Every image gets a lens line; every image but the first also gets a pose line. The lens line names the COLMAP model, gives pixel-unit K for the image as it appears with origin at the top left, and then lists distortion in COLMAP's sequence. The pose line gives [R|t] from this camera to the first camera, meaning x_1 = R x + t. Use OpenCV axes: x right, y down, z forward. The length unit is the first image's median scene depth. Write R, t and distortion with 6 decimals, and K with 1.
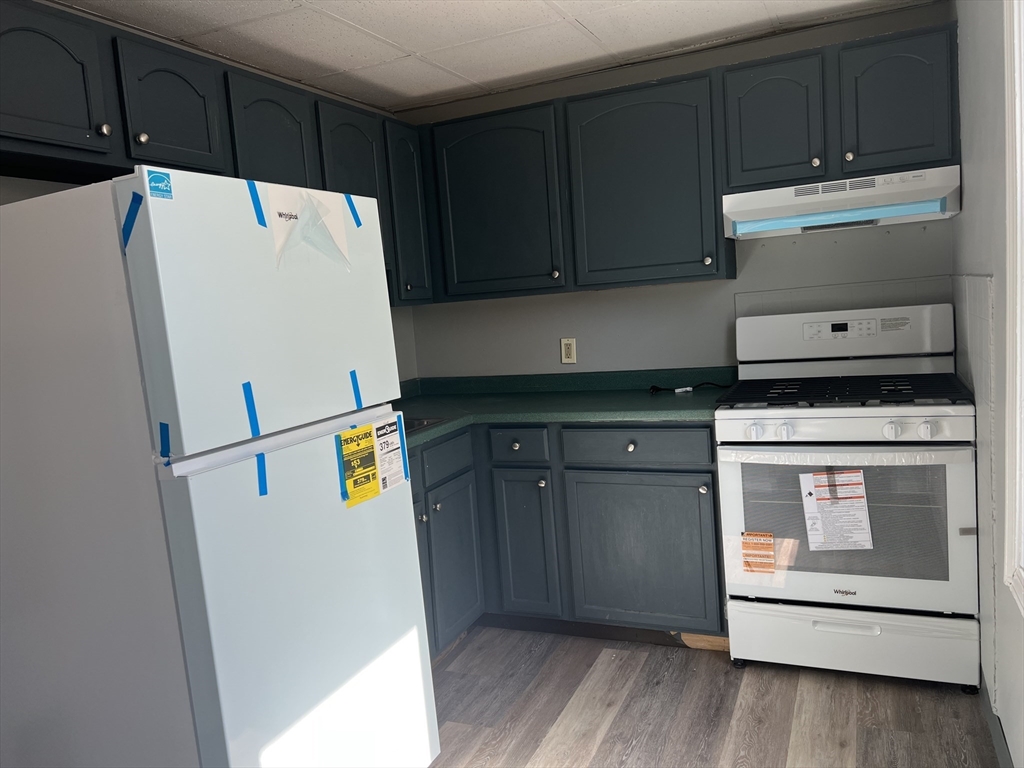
lens RADIAL K [[772.9, 0, 538.2], [0, 772.9, 383.8], [0, 0, 1]] dist [0.045556, -0.040019]
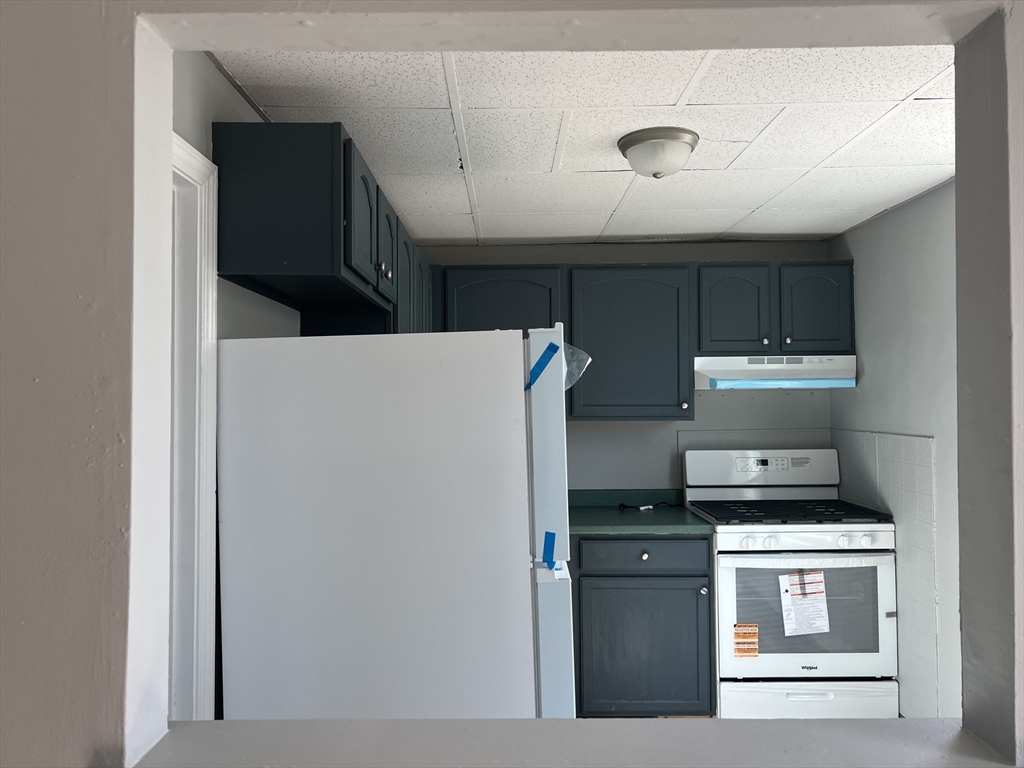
lens RADIAL K [[772.9, 0, 515.7], [0, 772.9, 387.3], [0, 0, 1]] dist [0.045556, -0.040019]
pose [[0.914024, 0.077180, 0.398251, -0.592578], [-0.019573, 0.988981, -0.146740, 0.003483], [-0.405188, 0.126329, 0.905463, -0.045080]]
